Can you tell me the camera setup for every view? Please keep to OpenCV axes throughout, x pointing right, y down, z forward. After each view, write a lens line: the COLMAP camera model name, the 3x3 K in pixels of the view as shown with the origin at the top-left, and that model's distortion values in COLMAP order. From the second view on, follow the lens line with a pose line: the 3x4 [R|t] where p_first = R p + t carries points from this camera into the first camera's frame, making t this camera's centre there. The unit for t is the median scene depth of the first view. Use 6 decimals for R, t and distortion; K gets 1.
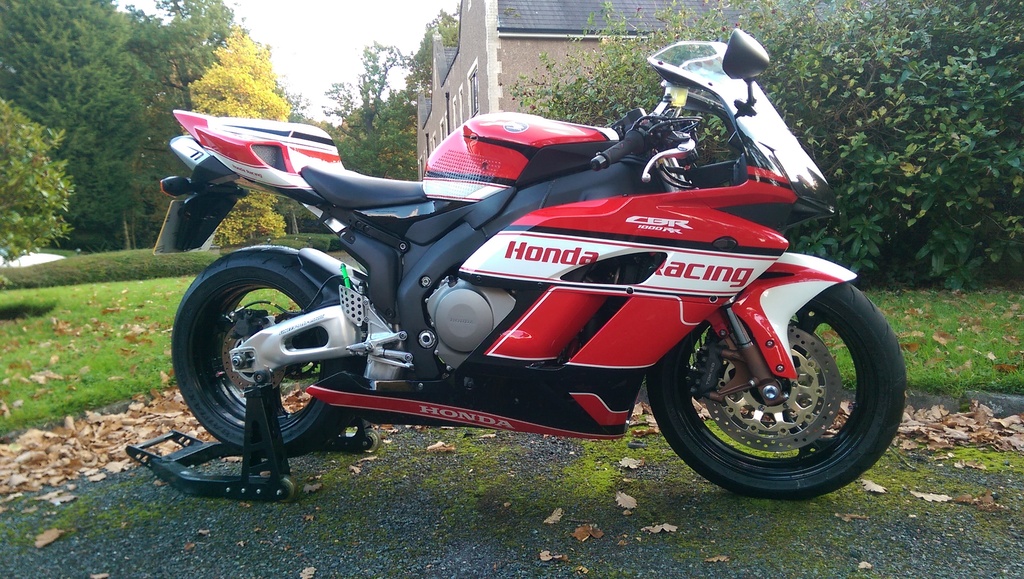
lens RADIAL K [[723.9, 0, 515.8], [0, 723.9, 296.9], [0, 0, 1]] dist [0.071257, -0.096856]
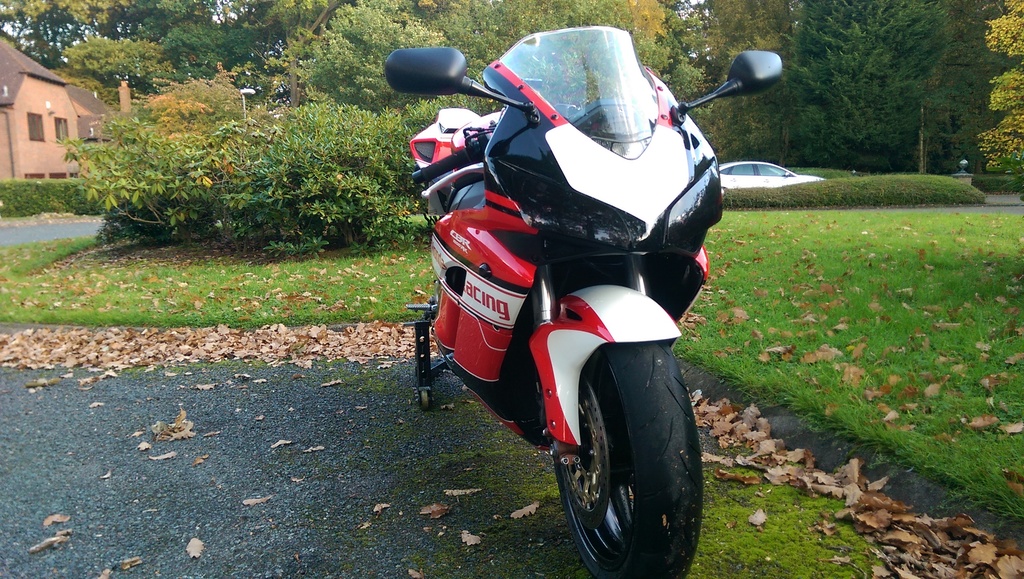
lens RADIAL K [[723.9, 0, 511.3], [0, 723.9, 293.0], [0, 0, 1]] dist [0.071257, -0.096856]
pose [[0.516277, 0.174254, -0.838507, 0.442648], [-0.085176, 0.984675, 0.152187, -0.077175], [0.852176, -0.007150, 0.523207, 0.229543]]
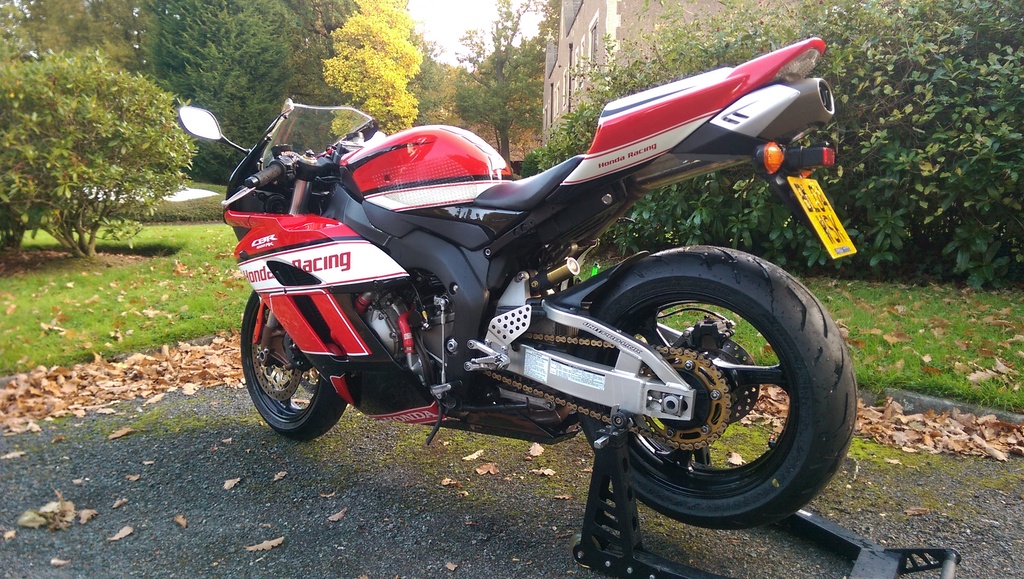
lens RADIAL K [[723.9, 0, 516.7], [0, 723.9, 296.8], [0, 0, 1]] dist [0.071257, -0.096856]
pose [[0.983663, 0.068576, -0.166447, 0.151345], [-0.056716, 0.995570, 0.074997, -0.038748], [0.170853, -0.064332, 0.983194, -0.114680]]
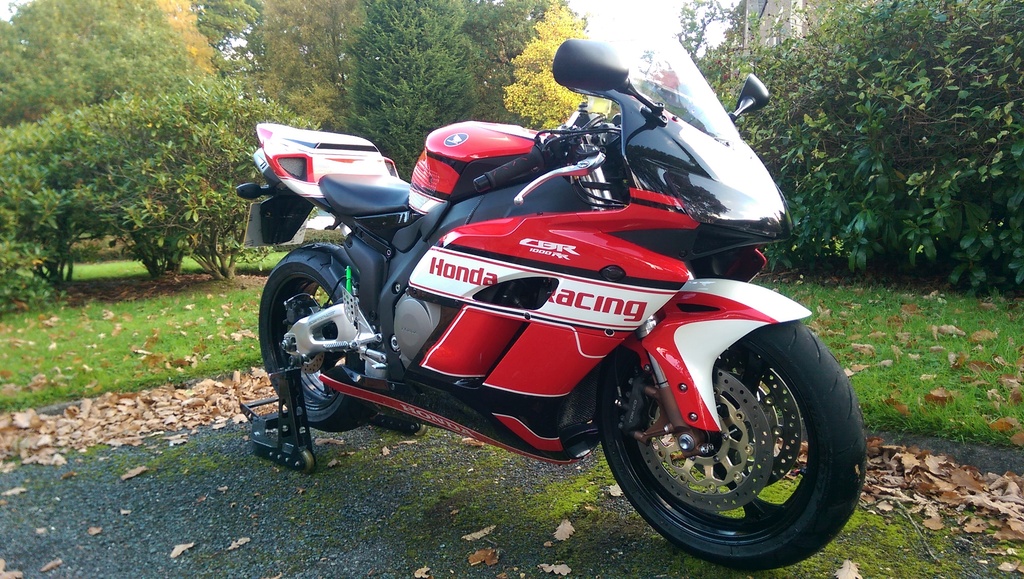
lens RADIAL K [[723.9, 0, 518.2], [0, 723.9, 297.3], [0, 0, 1]] dist [0.071257, -0.096856]
pose [[0.909994, 0.061347, -0.410059, 0.227374], [-0.039737, 0.997345, 0.061025, -0.038623], [0.412714, -0.039238, 0.910015, 0.059017]]
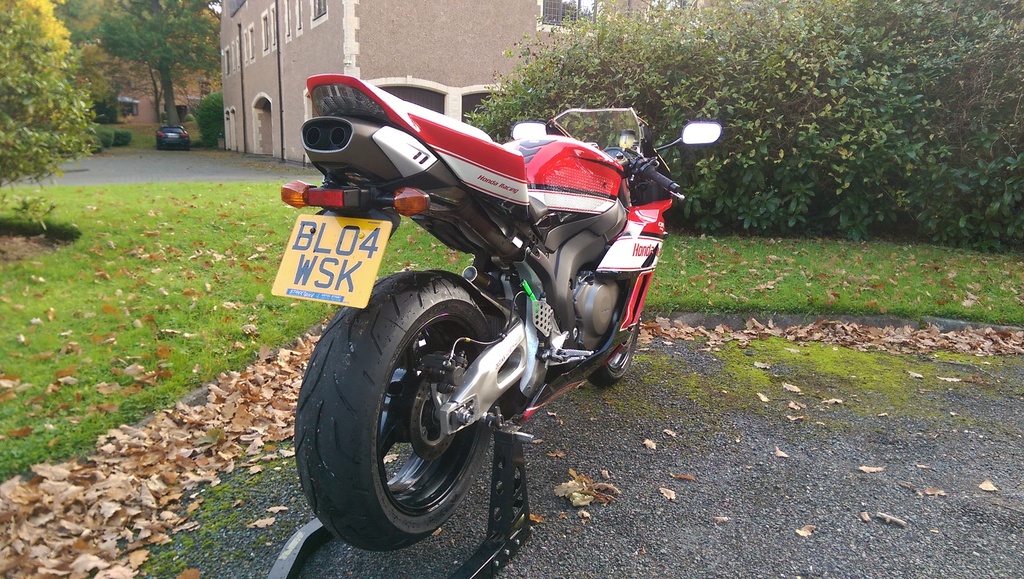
lens RADIAL K [[723.9, 0, 512.0], [0, 723.9, 299.8], [0, 0, 1]] dist [0.071257, -0.096856]
pose [[0.960060, 0.002203, 0.279785, -0.441292], [-0.037747, 0.991847, 0.121716, -0.043618], [-0.277236, -0.127416, 0.952316, -0.173593]]
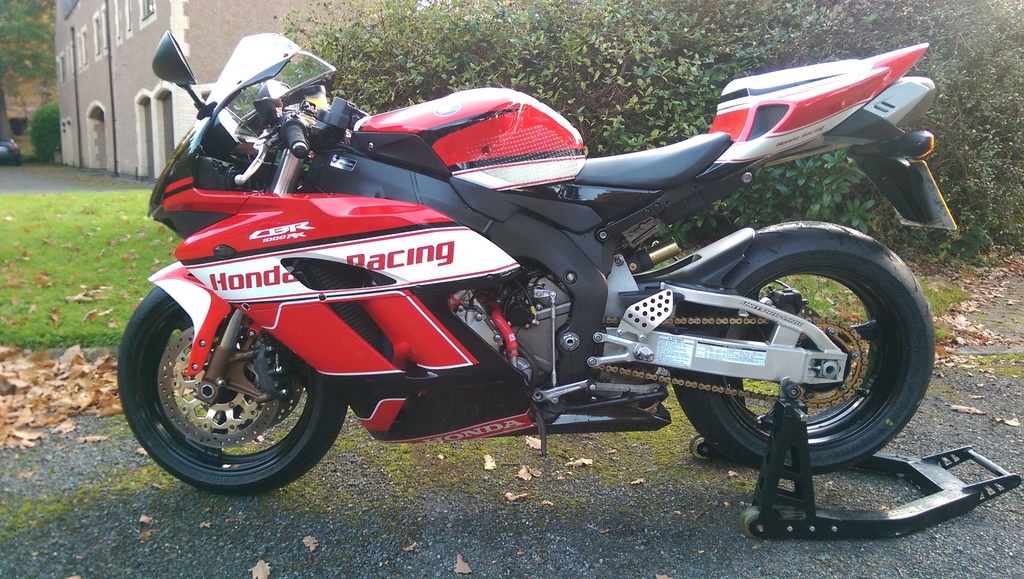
lens RADIAL K [[723.9, 0, 519.6], [0, 723.9, 295.6], [0, 0, 1]] dist [0.071257, -0.096856]
pose [[0.904261, -0.013588, 0.426764, -0.183378], [-0.025734, 0.995942, 0.086238, -0.031150], [-0.426205, -0.088964, 0.900242, -0.019684]]
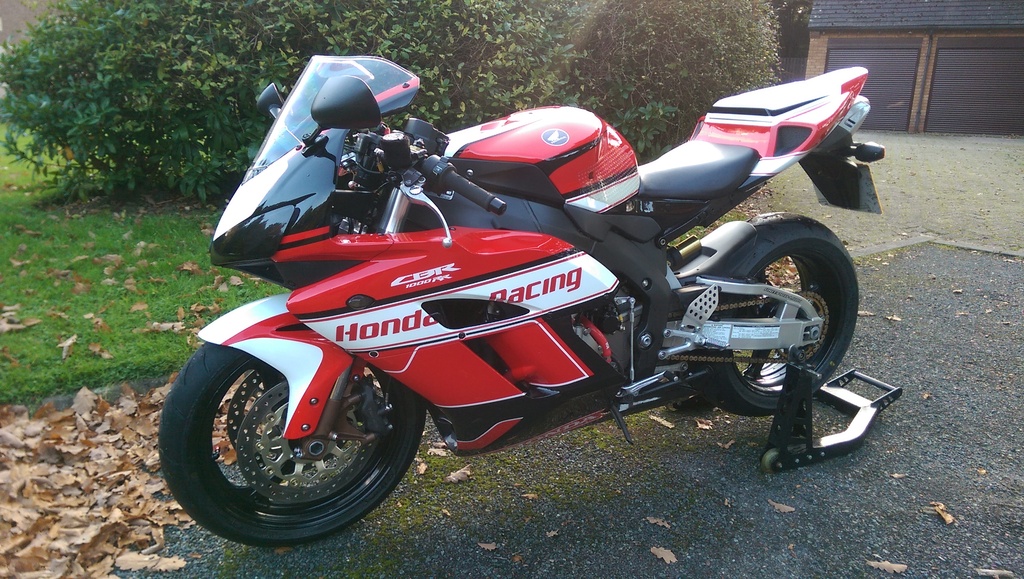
lens RADIAL K [[723.9, 0, 517.1], [0, 723.9, 288.7], [0, 0, 1]] dist [0.071257, -0.096856]
pose [[0.642658, -0.144915, 0.752323, -0.386752], [0.008410, 0.983224, 0.182207, -0.090266], [-0.766107, -0.110770, 0.633096, 0.118609]]
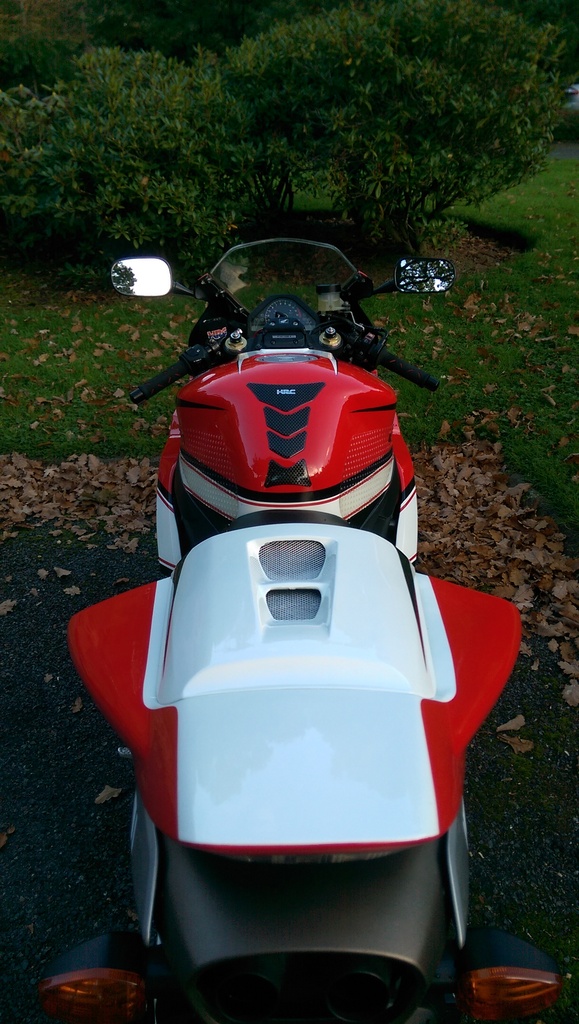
lens RADIAL K [[723.9, 0, 287.0], [0, 723.9, 507.2], [0, 0, 1]] dist [0.071257, -0.096856]
pose [[0.470554, 0.481085, -0.739686, 0.147207], [-0.073994, 0.856856, 0.510219, -0.223954], [0.879263, -0.185353, 0.438795, 0.315726]]
